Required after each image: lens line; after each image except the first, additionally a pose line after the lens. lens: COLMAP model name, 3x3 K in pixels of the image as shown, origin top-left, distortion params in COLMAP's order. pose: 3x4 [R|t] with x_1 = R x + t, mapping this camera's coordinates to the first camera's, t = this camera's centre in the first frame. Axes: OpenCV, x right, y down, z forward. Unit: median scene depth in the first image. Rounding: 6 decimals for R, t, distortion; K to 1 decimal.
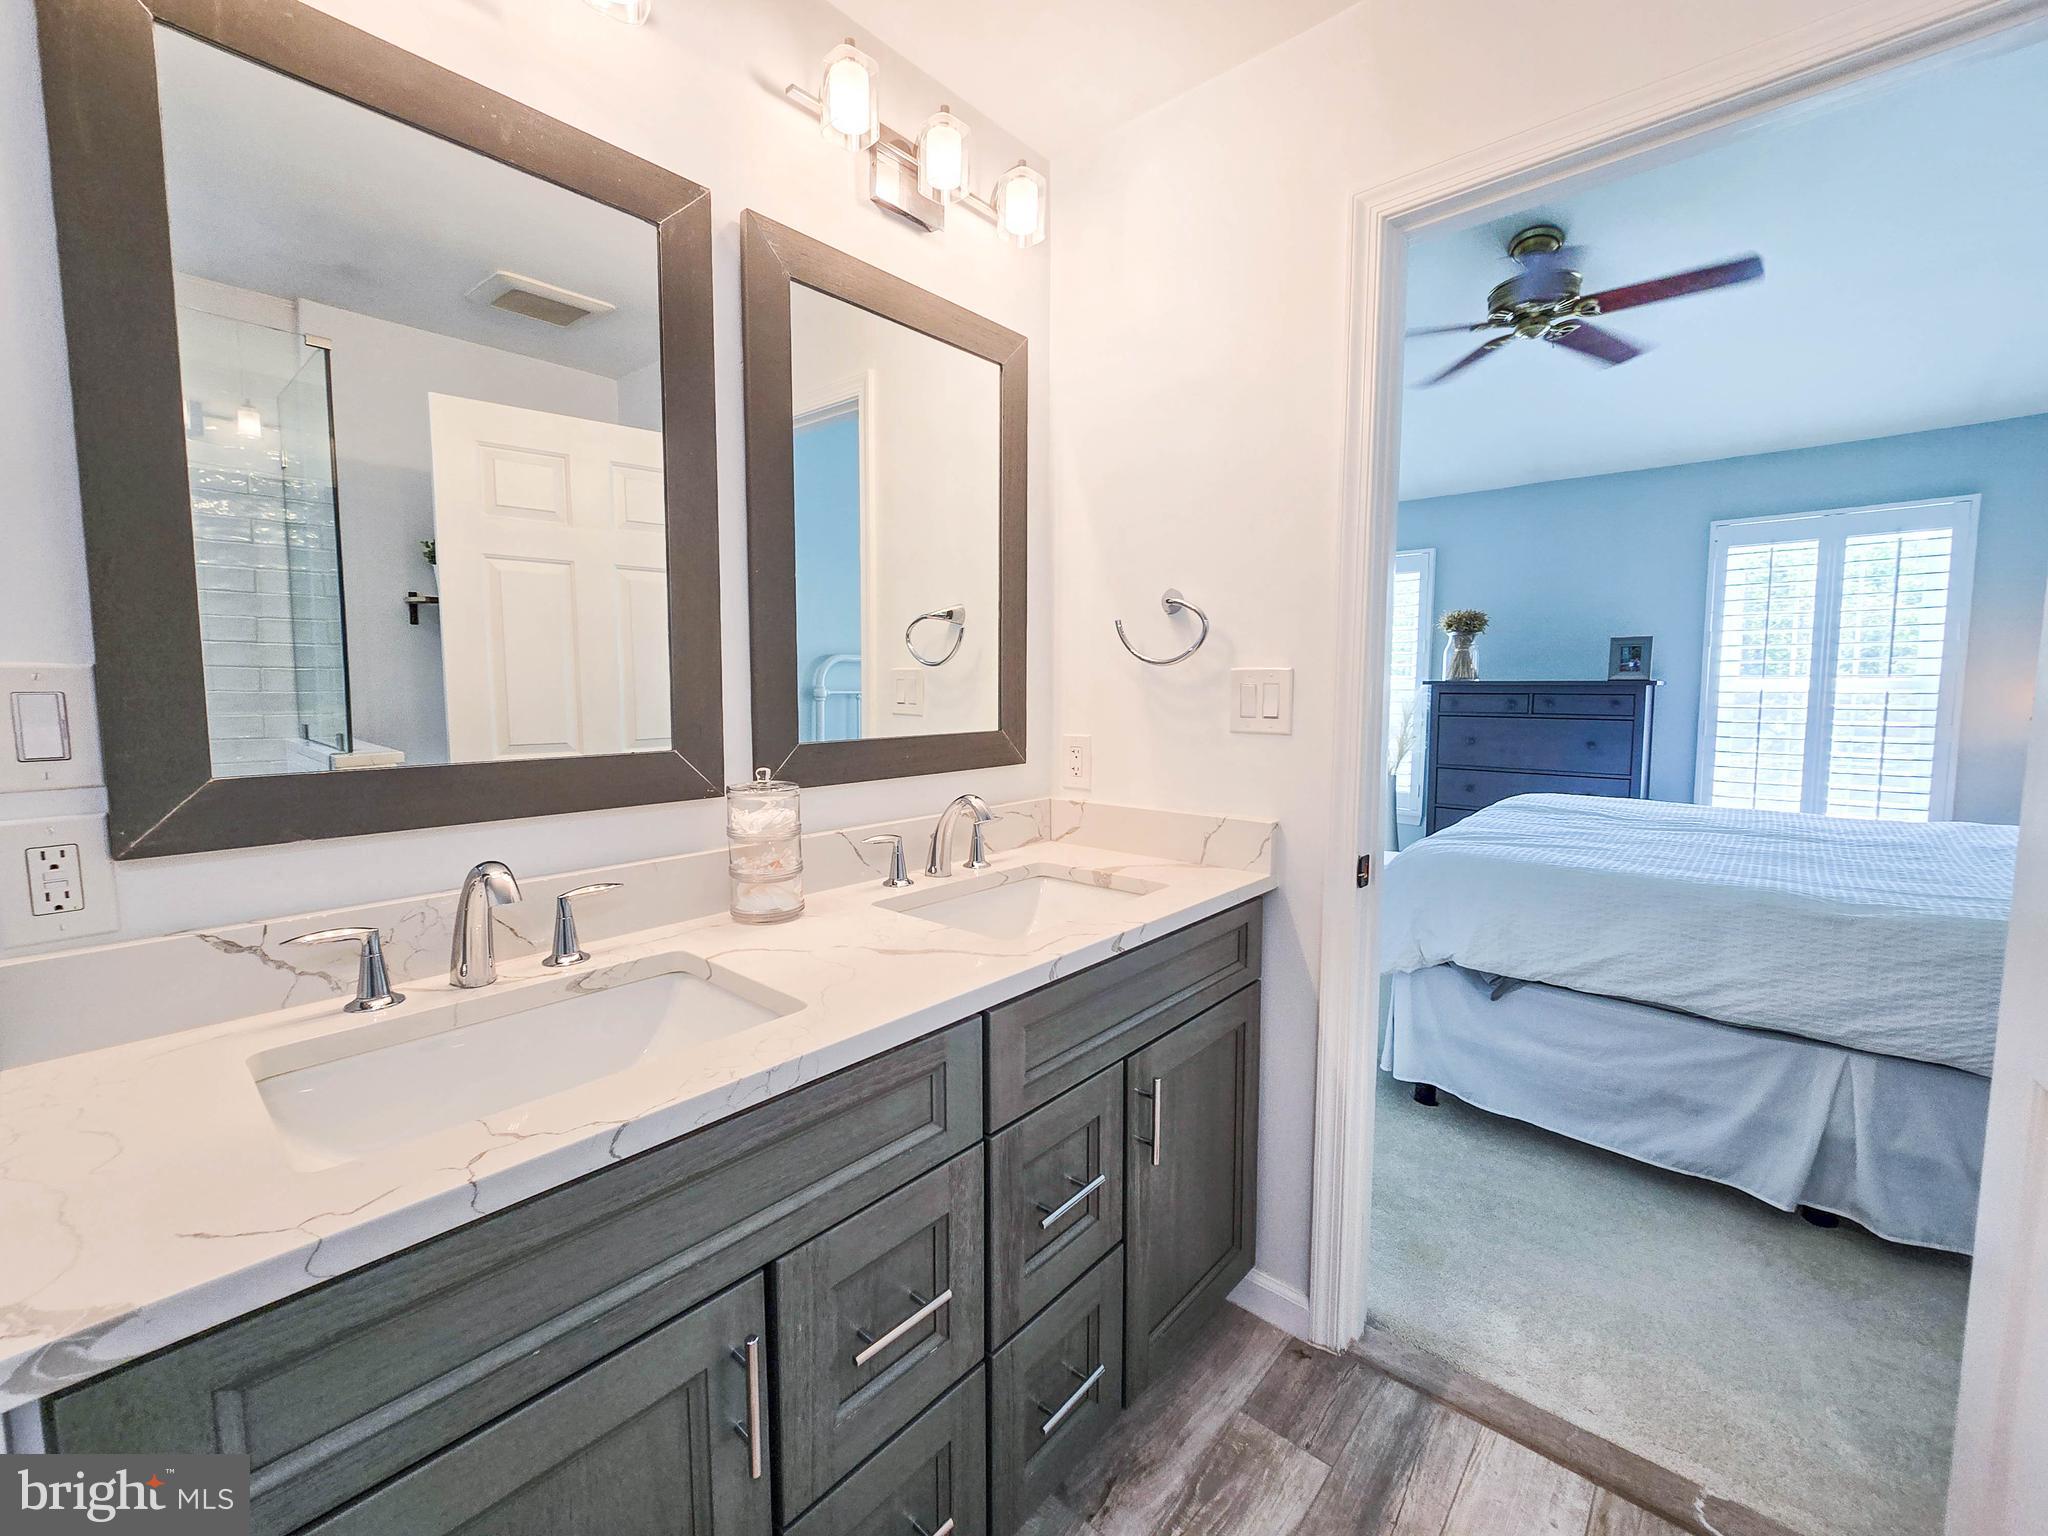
lens RADIAL K [[834.7, 0, 1030.4], [0, 834.7, 759.1], [0, 0, 1]] dist [-0.007554, 0.001802]
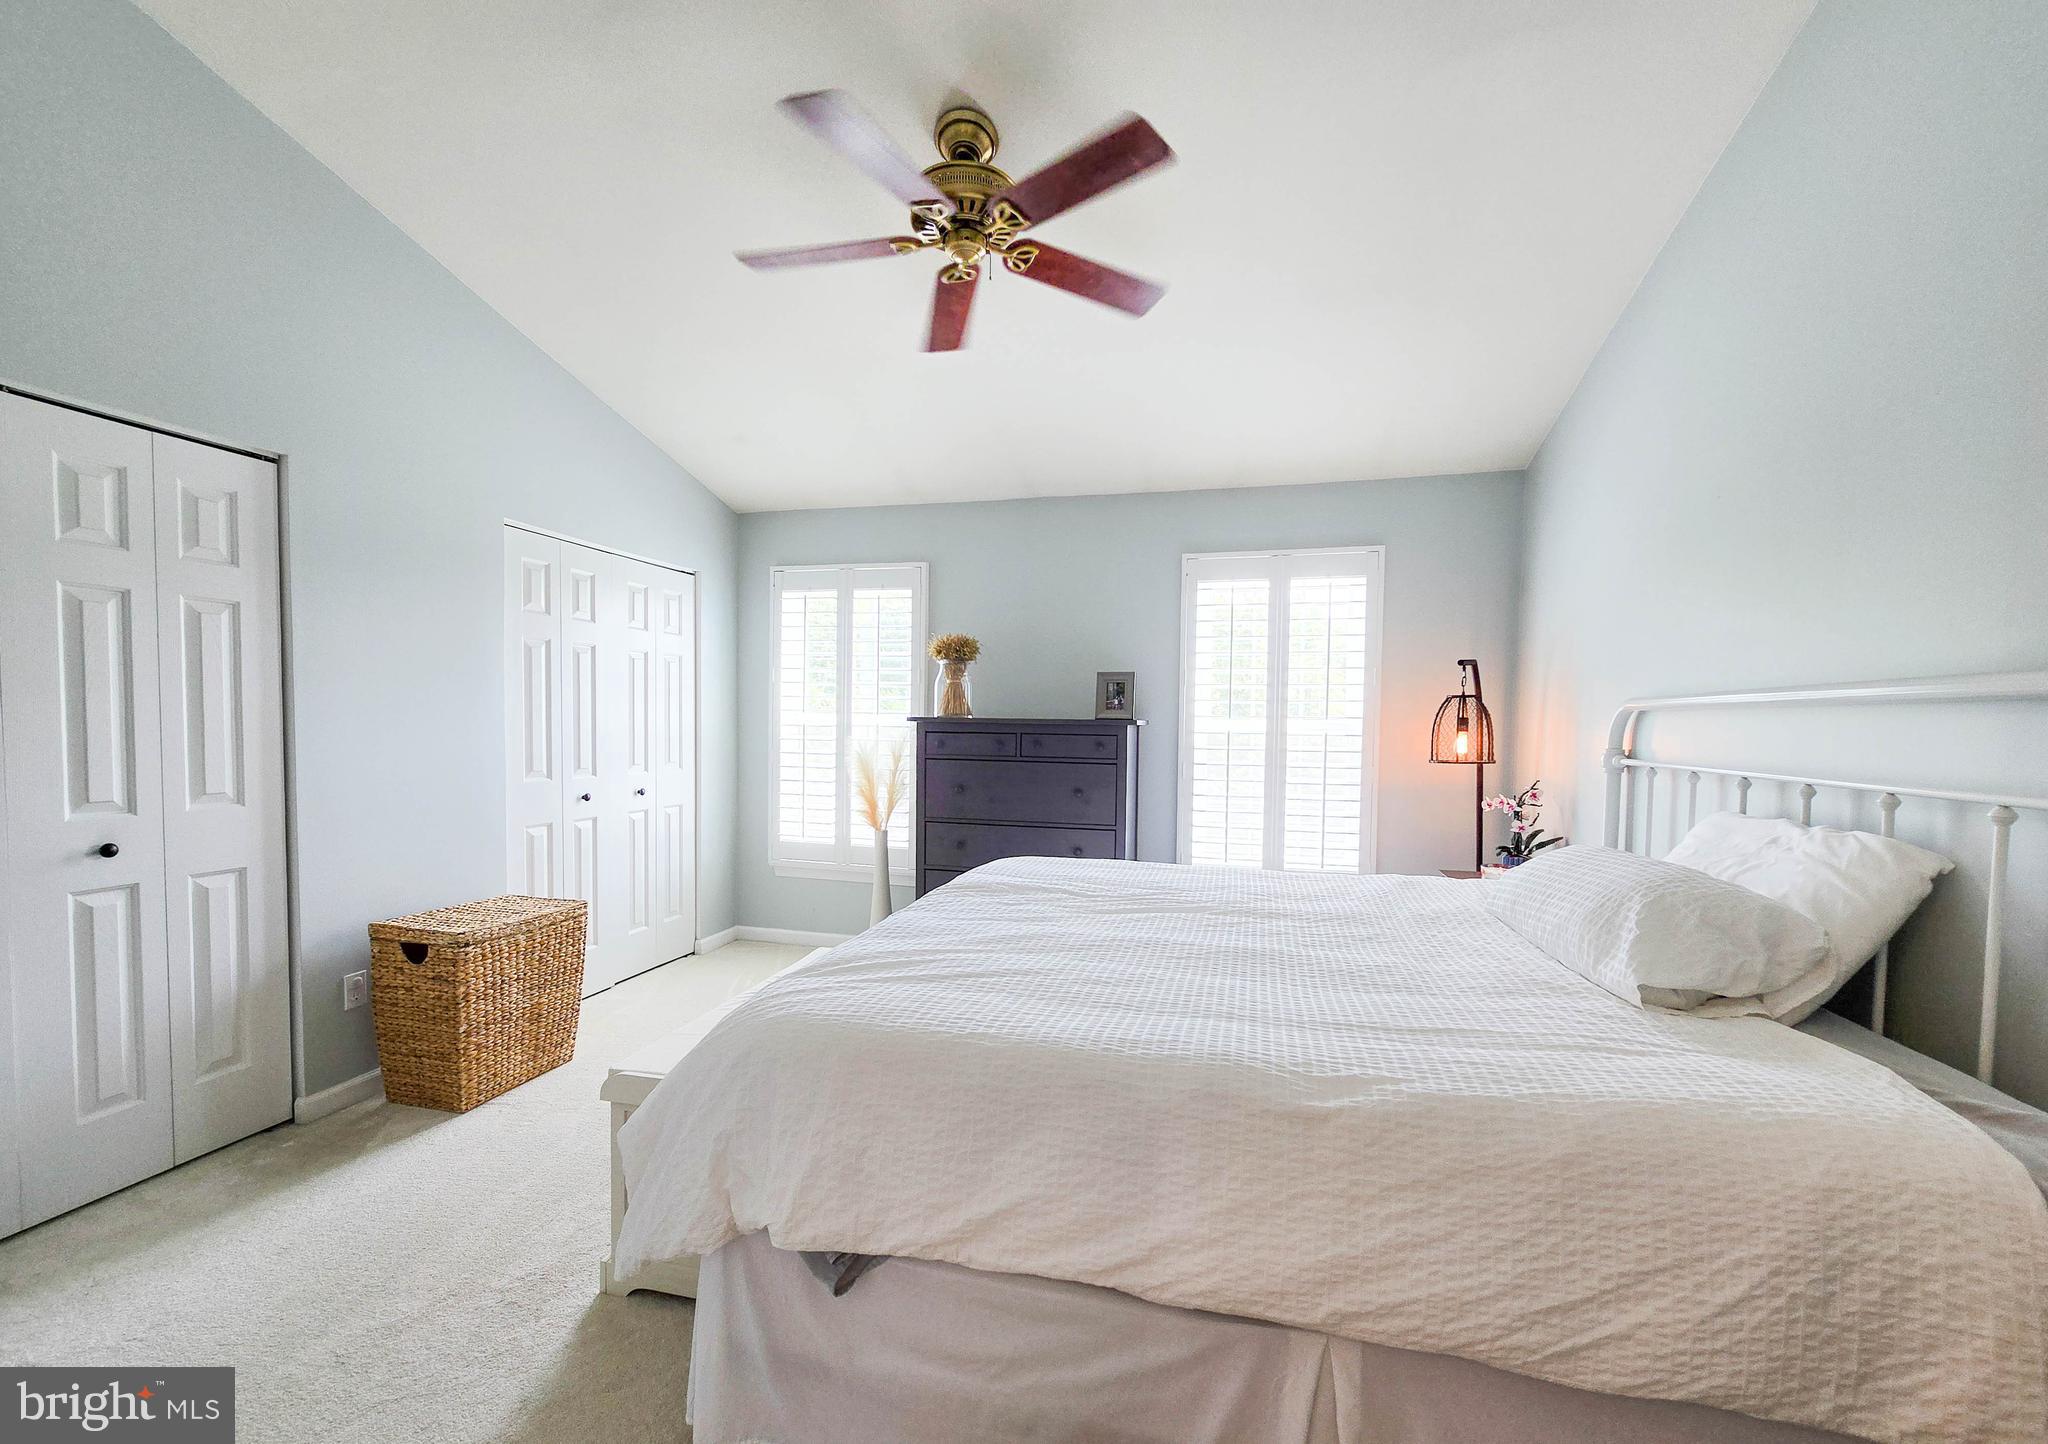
lens RADIAL K [[840.3, 0, 1033.8], [0, 840.3, 753.6], [0, 0, 1]] dist [-0.000762, 0.000037]
pose [[0.888008, -0.004284, 0.459808, 0.259703], [0.025563, 0.998870, -0.040064, -0.026658], [-0.459117, 0.047331, 0.887114, 0.269447]]
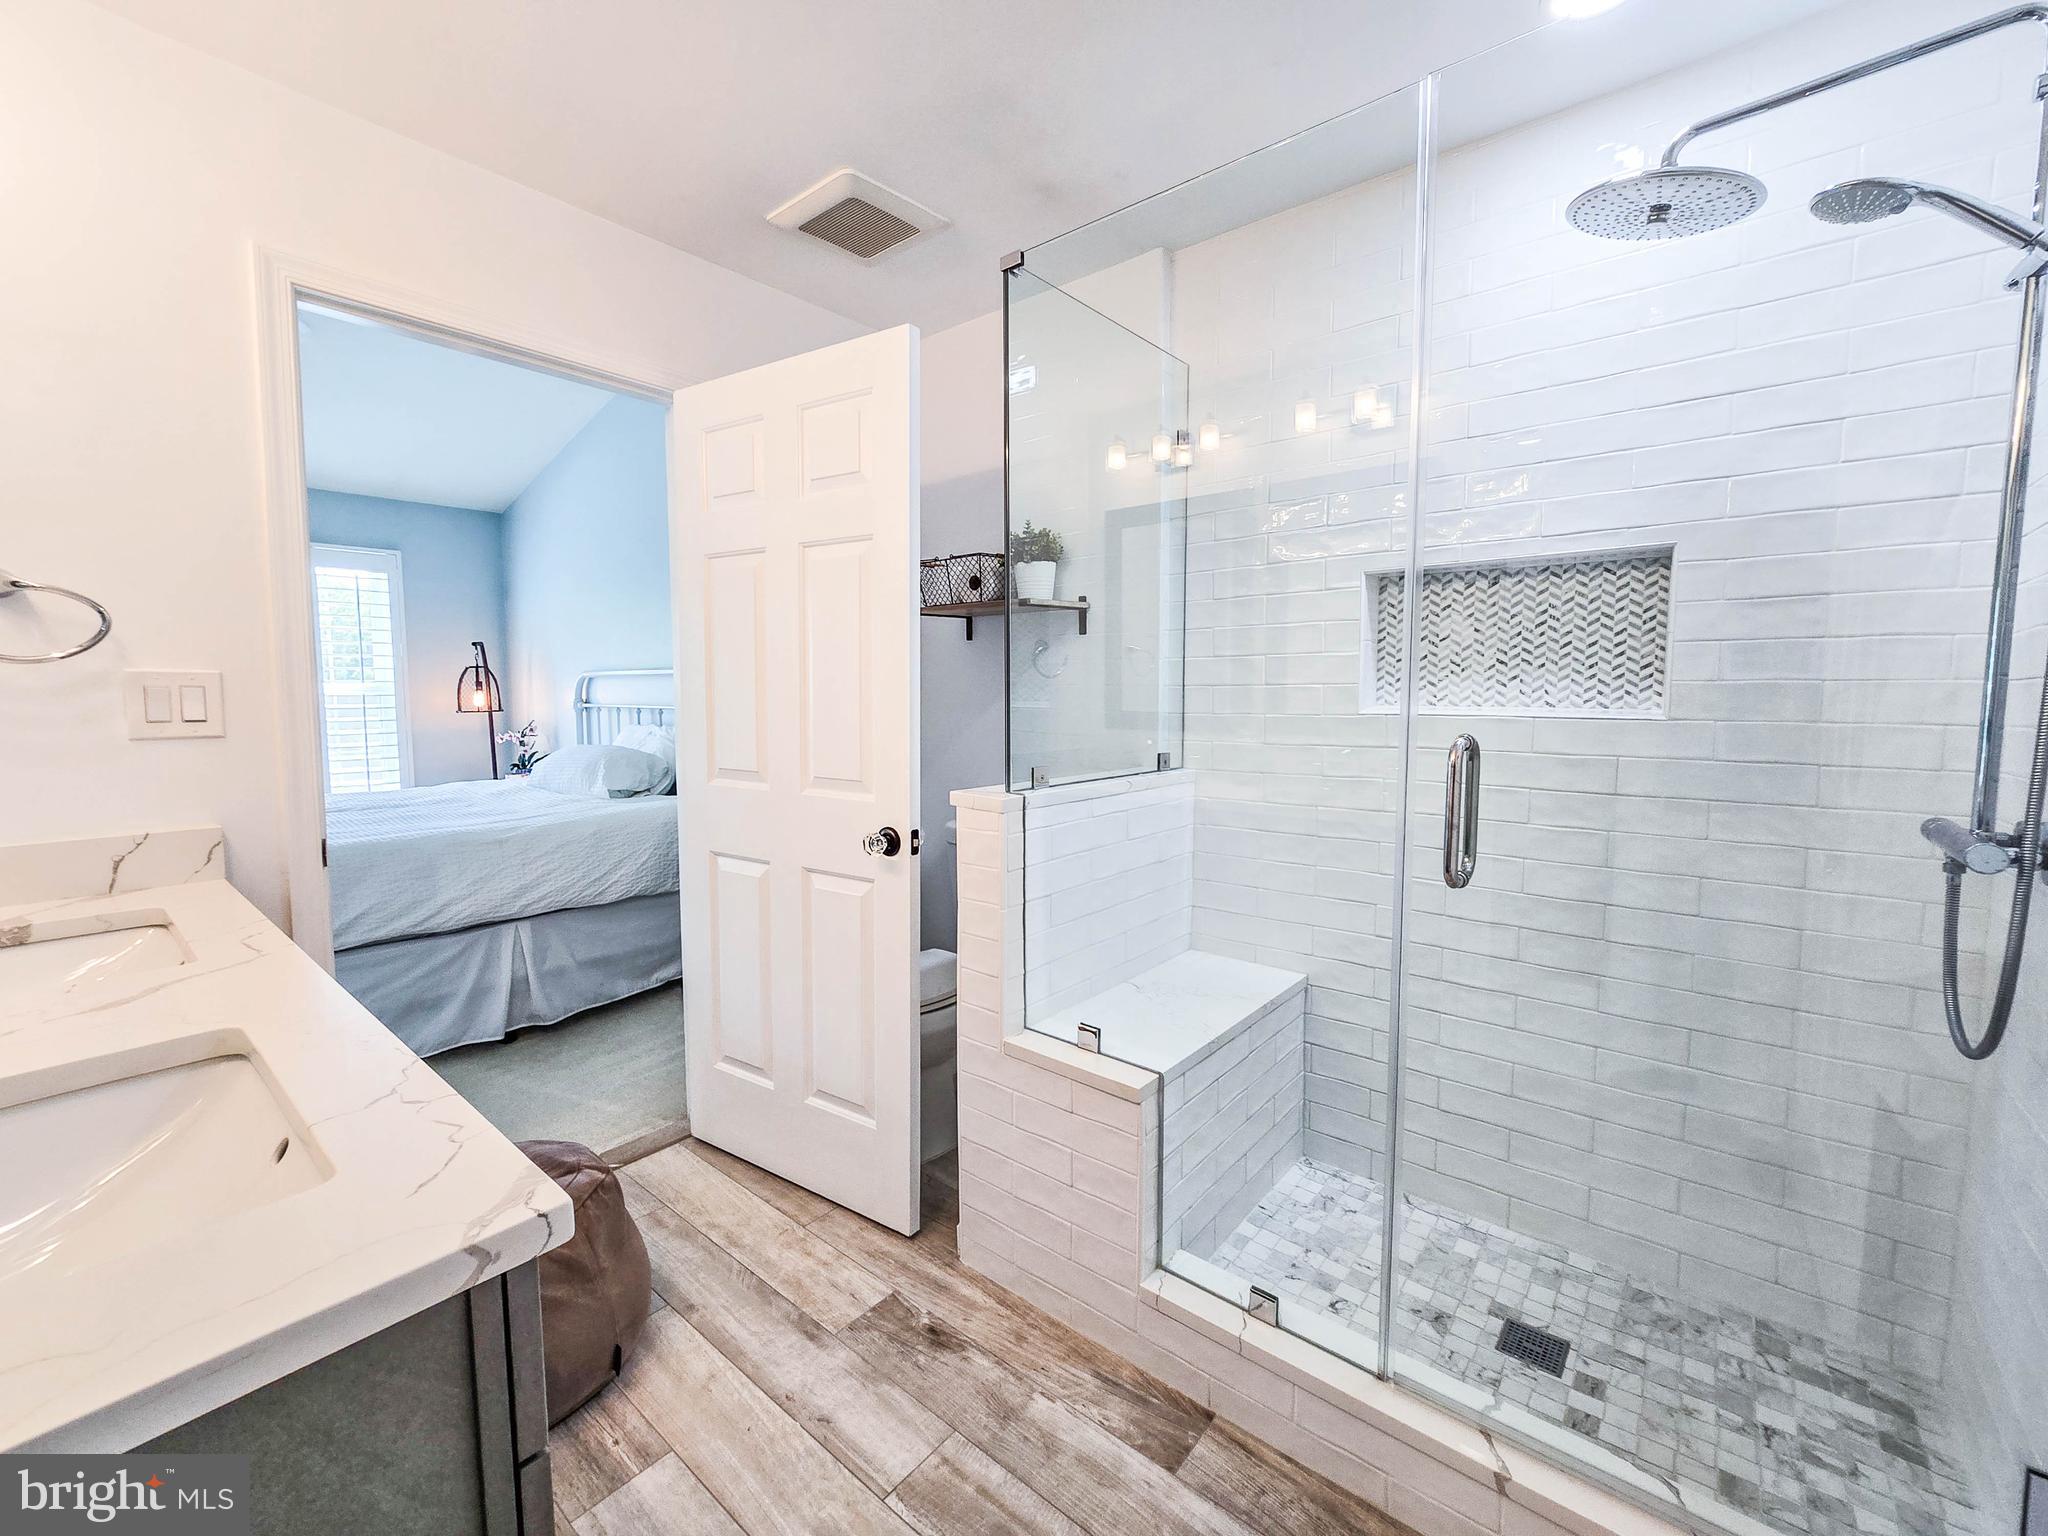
lens RADIAL K [[834.7, 0, 1025.8], [0, 834.7, 766.0], [0, 0, 1]] dist [-0.007554, 0.001802]
pose [[-0.036437, -0.089260, 0.995342, -0.302489], [0.085395, 0.992082, 0.092093, -0.001938], [-0.995681, 0.088353, -0.028526, 0.027903]]
